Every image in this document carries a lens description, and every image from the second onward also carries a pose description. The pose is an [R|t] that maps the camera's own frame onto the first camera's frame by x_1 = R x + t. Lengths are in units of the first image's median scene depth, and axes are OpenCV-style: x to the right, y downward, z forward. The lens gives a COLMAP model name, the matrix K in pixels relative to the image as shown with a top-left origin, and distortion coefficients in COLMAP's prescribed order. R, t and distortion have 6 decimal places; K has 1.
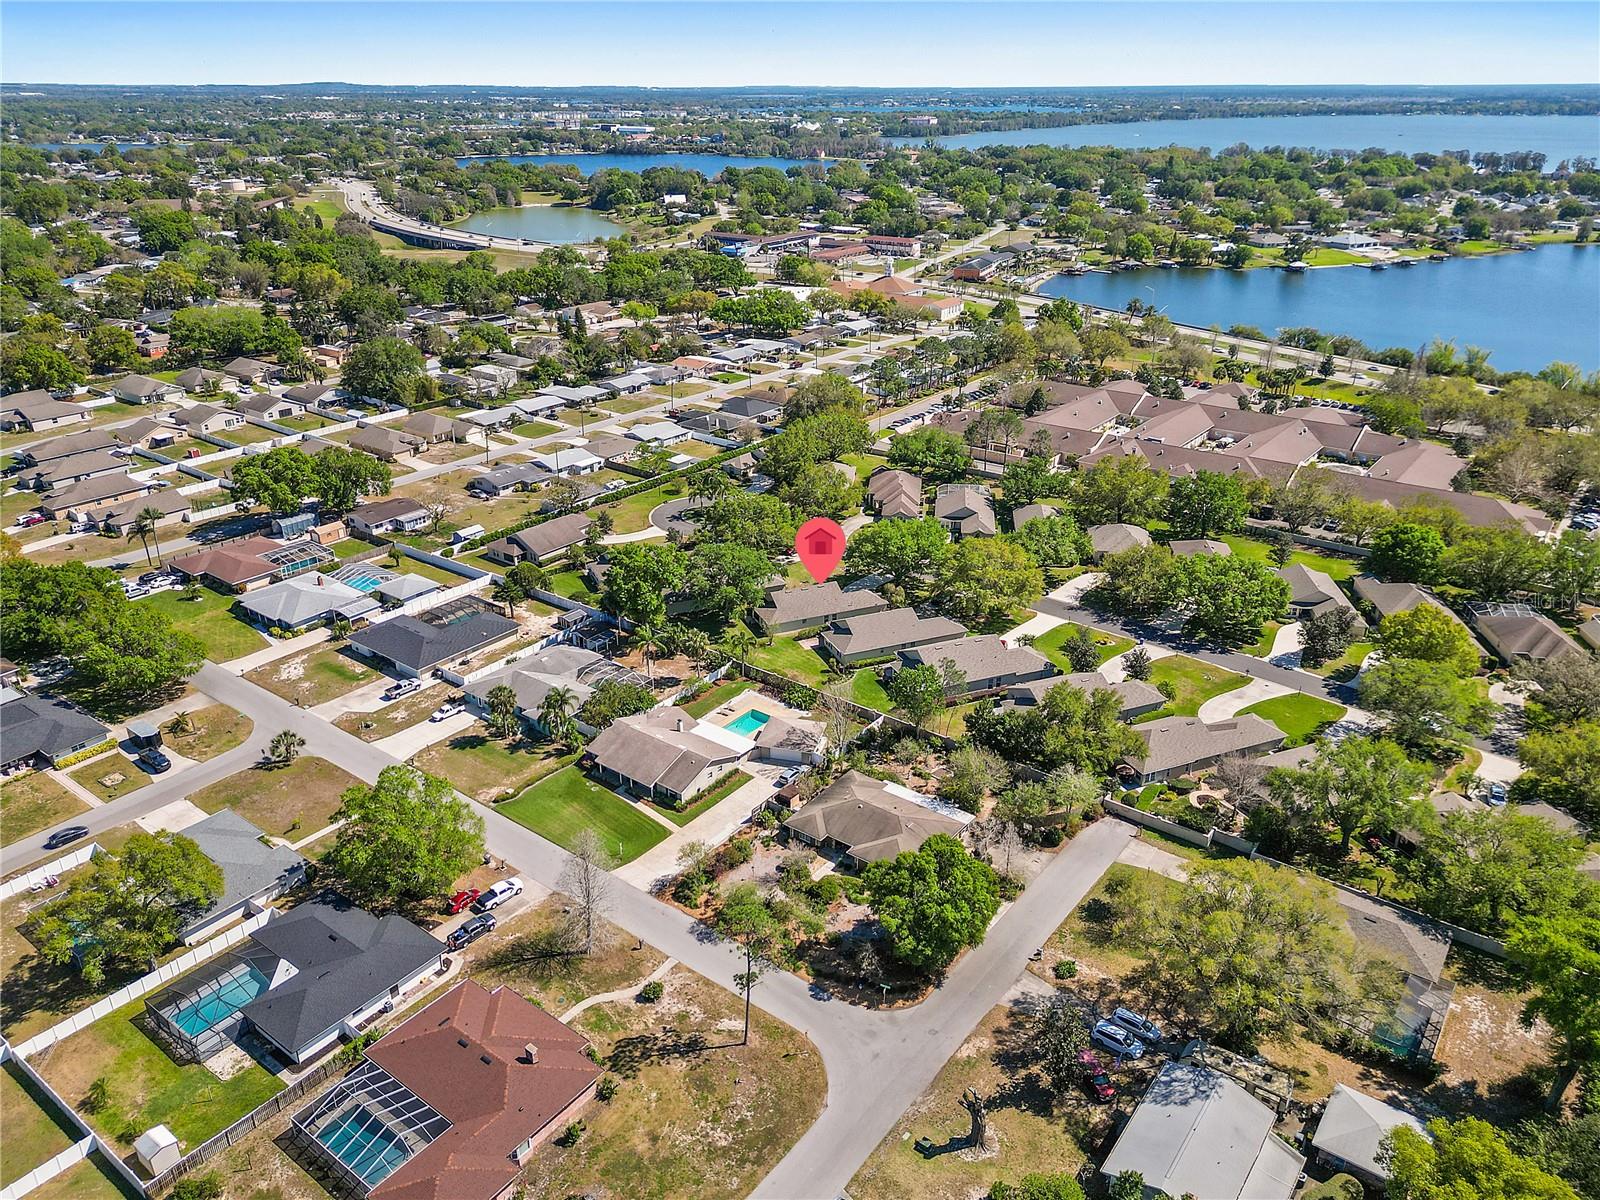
lens RADIAL K [[1142.2, 0, 800.0], [0, 1142.2, 600.0], [0, 0, 1]] dist [0.077716, -0.076904]
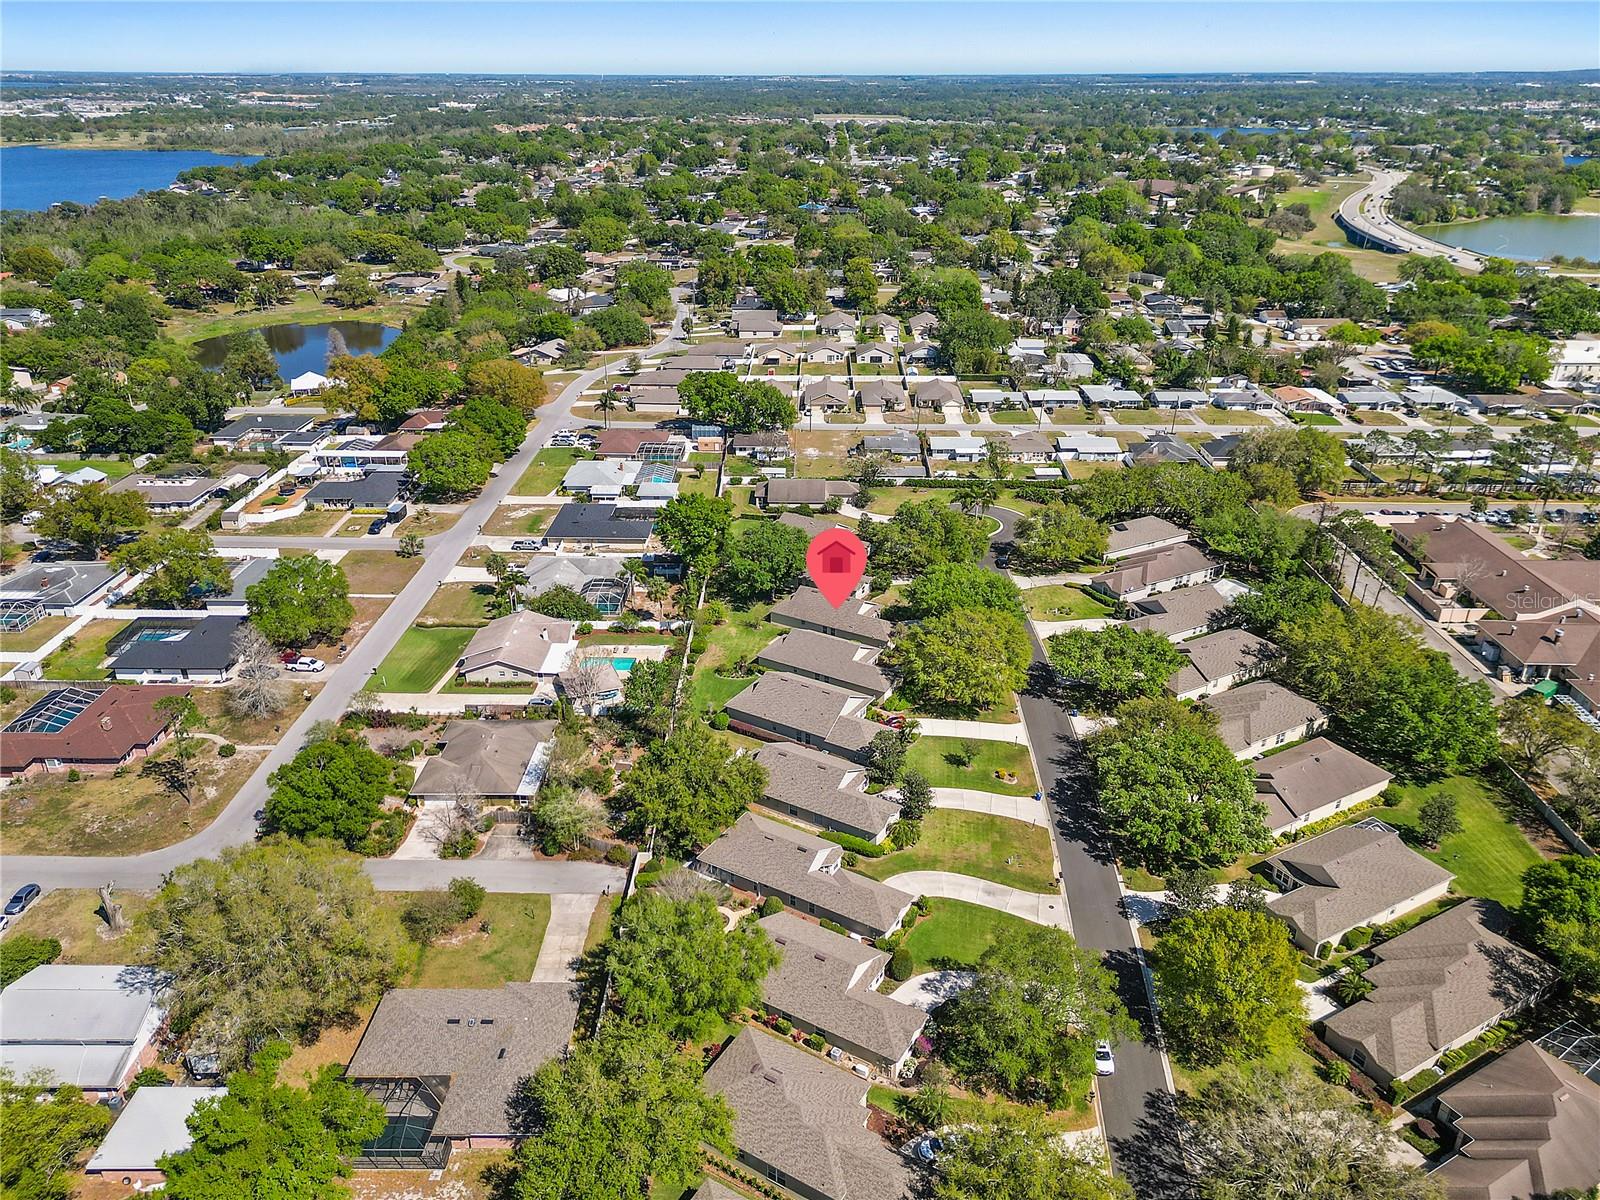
lens RADIAL K [[1142.2, 0, 800.0], [0, 1142.2, 600.0], [0, 0, 1]] dist [0.077716, -0.076904]
pose [[0.586896, 0.336966, -0.736211, 0.595388], [-0.330269, 0.929828, 0.162300, -0.130710], [0.739240, 0.147895, 0.657002, 0.287401]]
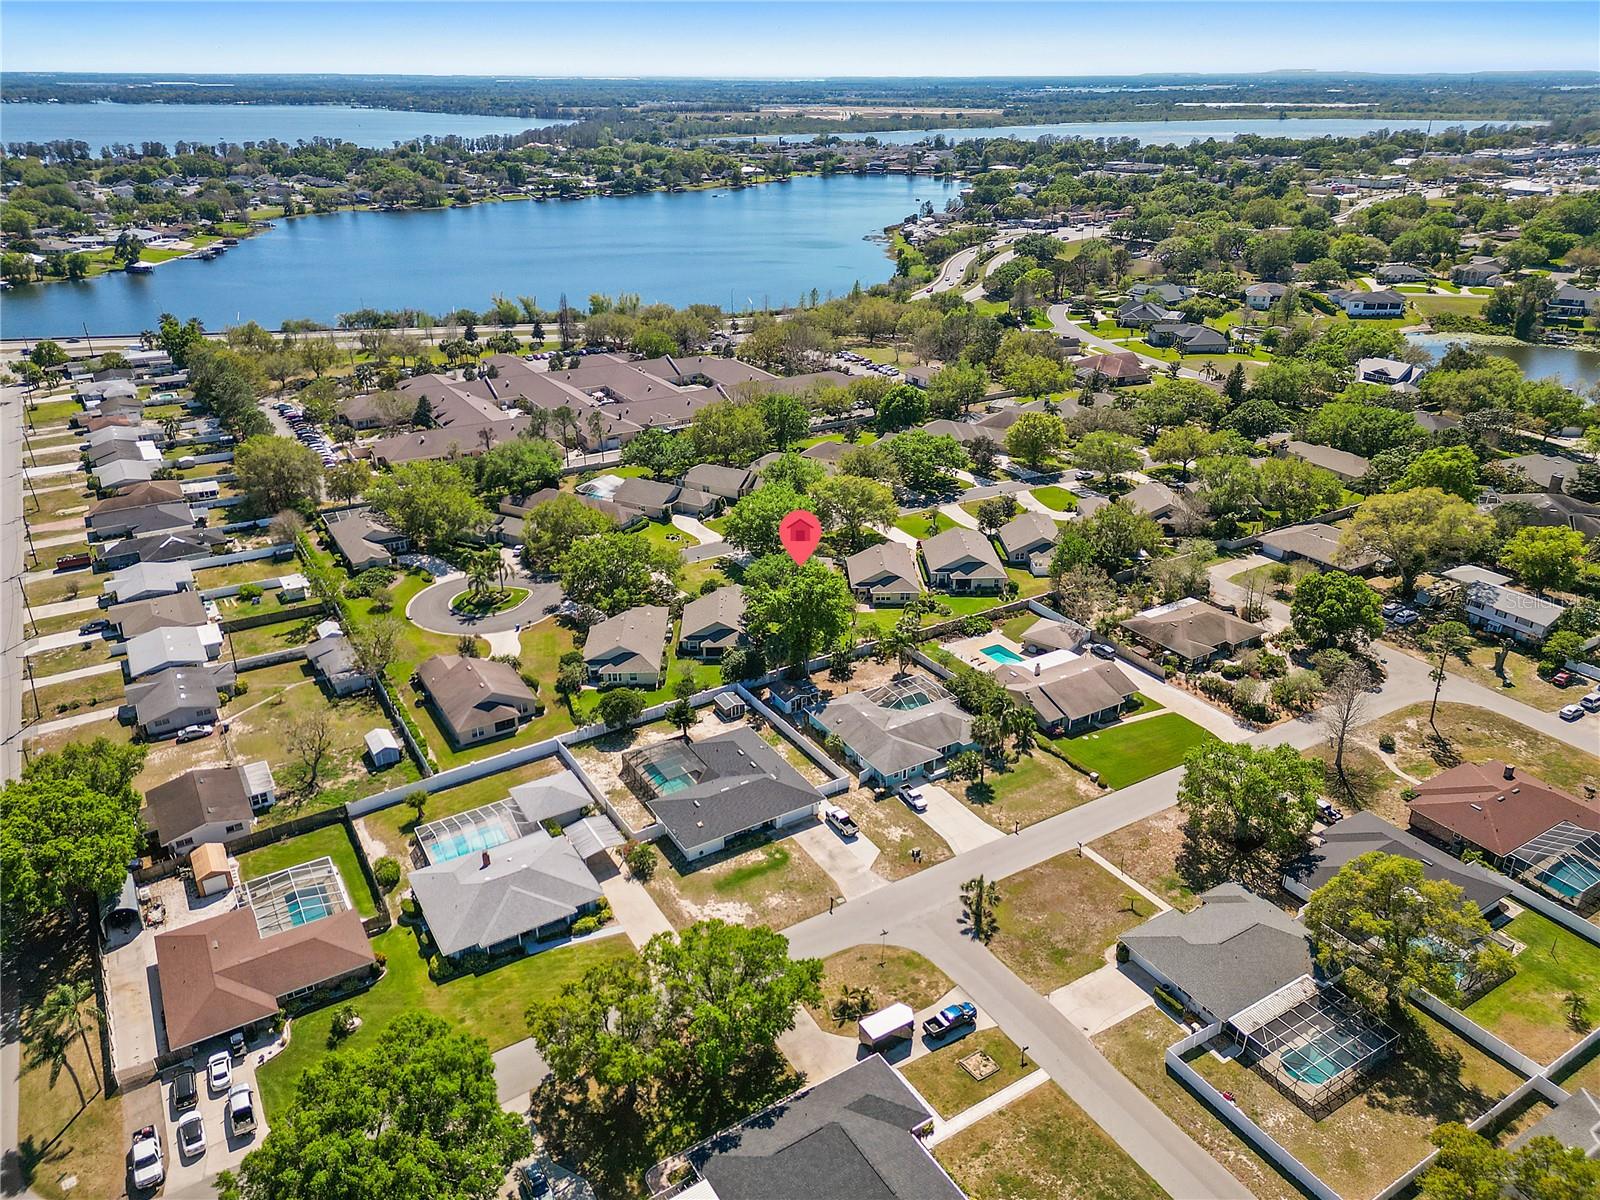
lens RADIAL K [[1124.6, 0, 802.2], [0, 1124.6, 605.3], [0, 0, 1]] dist [0.067863, -0.058609]
pose [[0.359926, -0.397203, 0.844206, -0.713107], [0.382276, 0.888191, 0.254916, -0.201310], [-0.851069, 0.230969, 0.471524, 0.453513]]
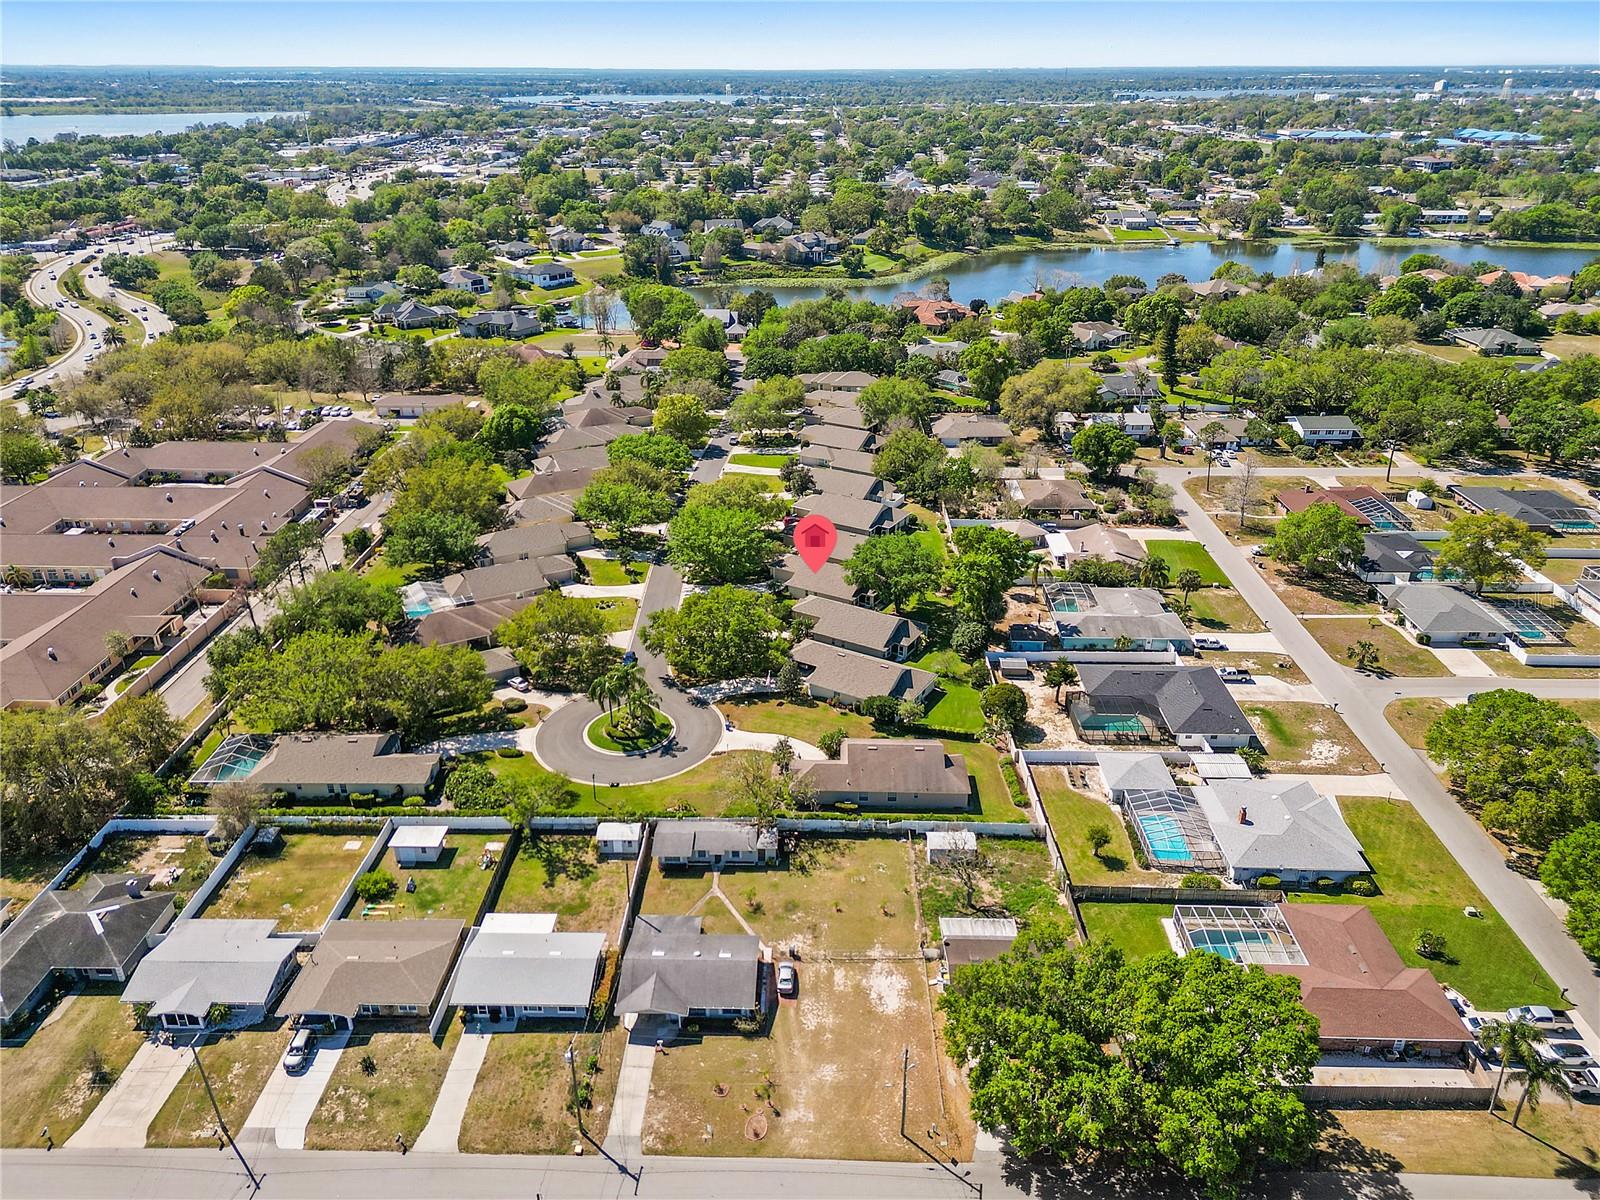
lens RADIAL K [[1124.6, 0, 802.2], [0, 1124.6, 605.3], [0, 0, 1]] dist [0.067863, -0.058609]
pose [[-0.588245, -0.348267, 0.729848, -0.607153], [0.328937, 0.721435, 0.609370, -0.508476], [-0.738761, 0.598533, -0.309823, 1.140054]]
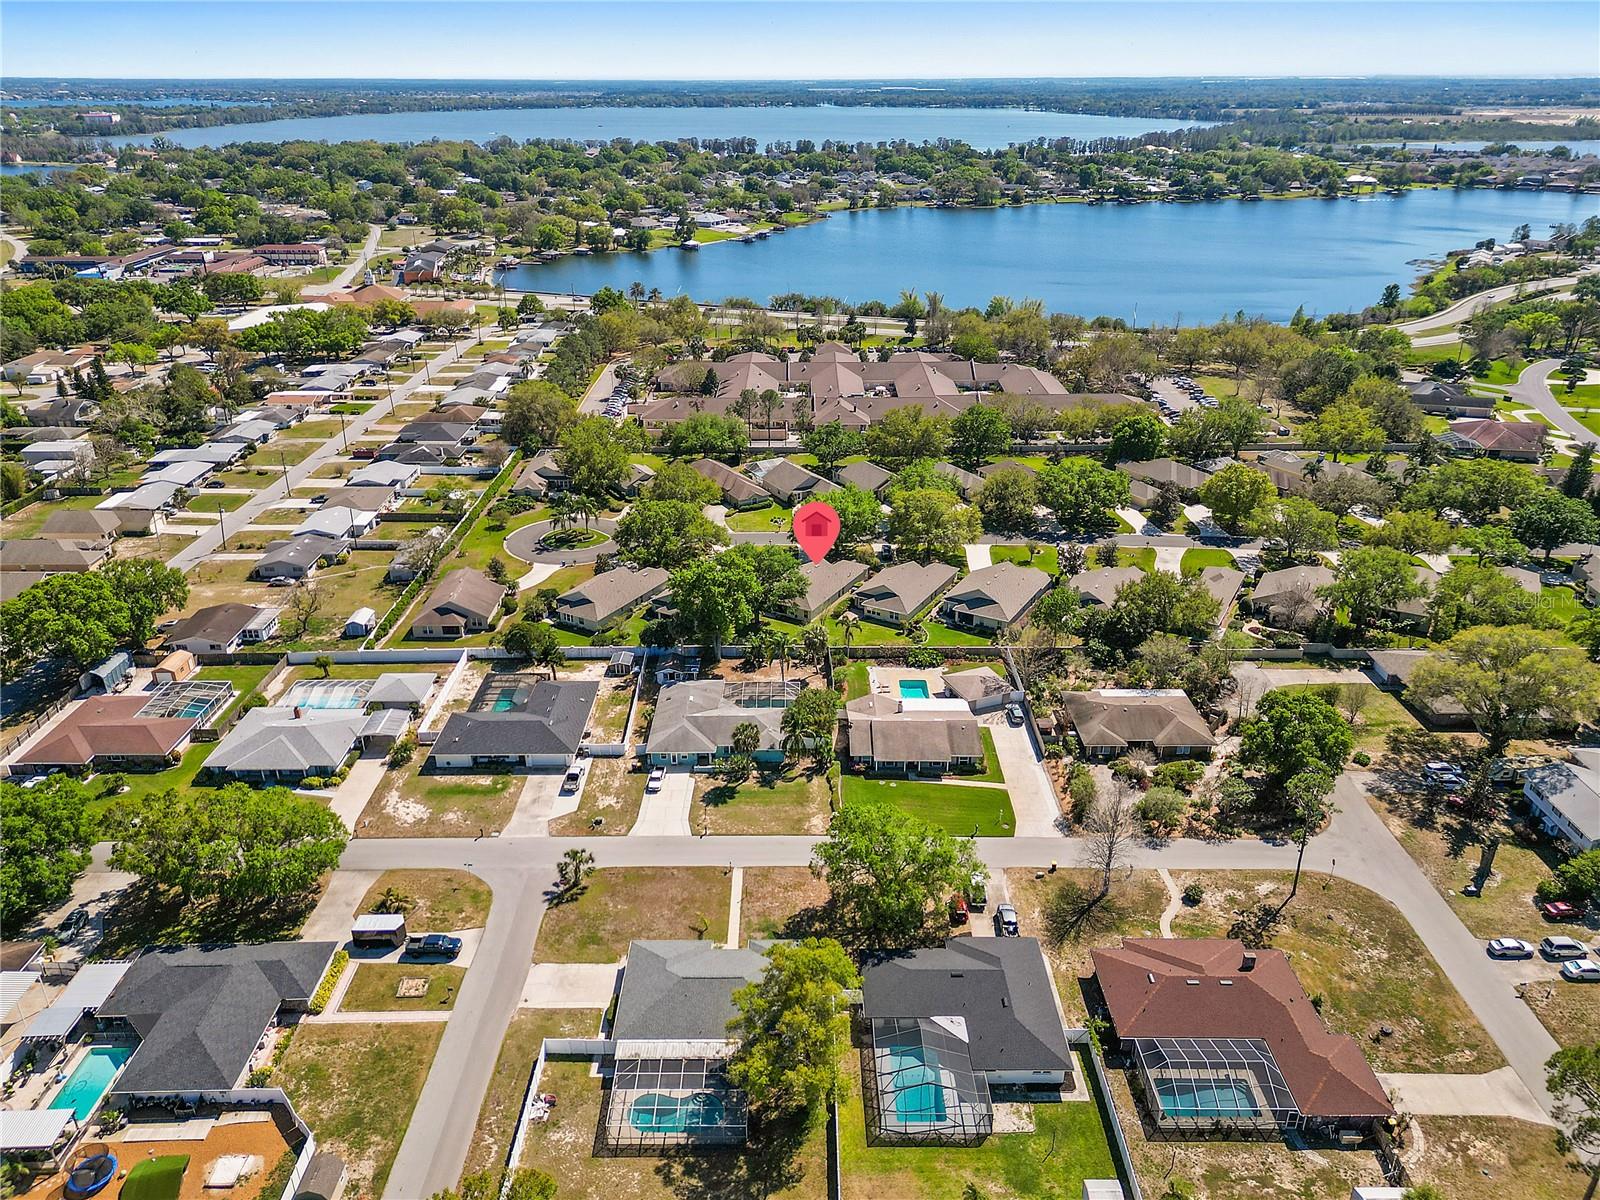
lens RADIAL K [[1142.2, 0, 800.0], [0, 1142.2, 600.0], [0, 0, 1]] dist [0.077716, -0.076904]
pose [[0.795640, -0.253333, 0.550254, -0.481747], [0.250775, 0.964609, 0.081491, -0.059326], [-0.551425, 0.073153, 0.831011, 0.130293]]
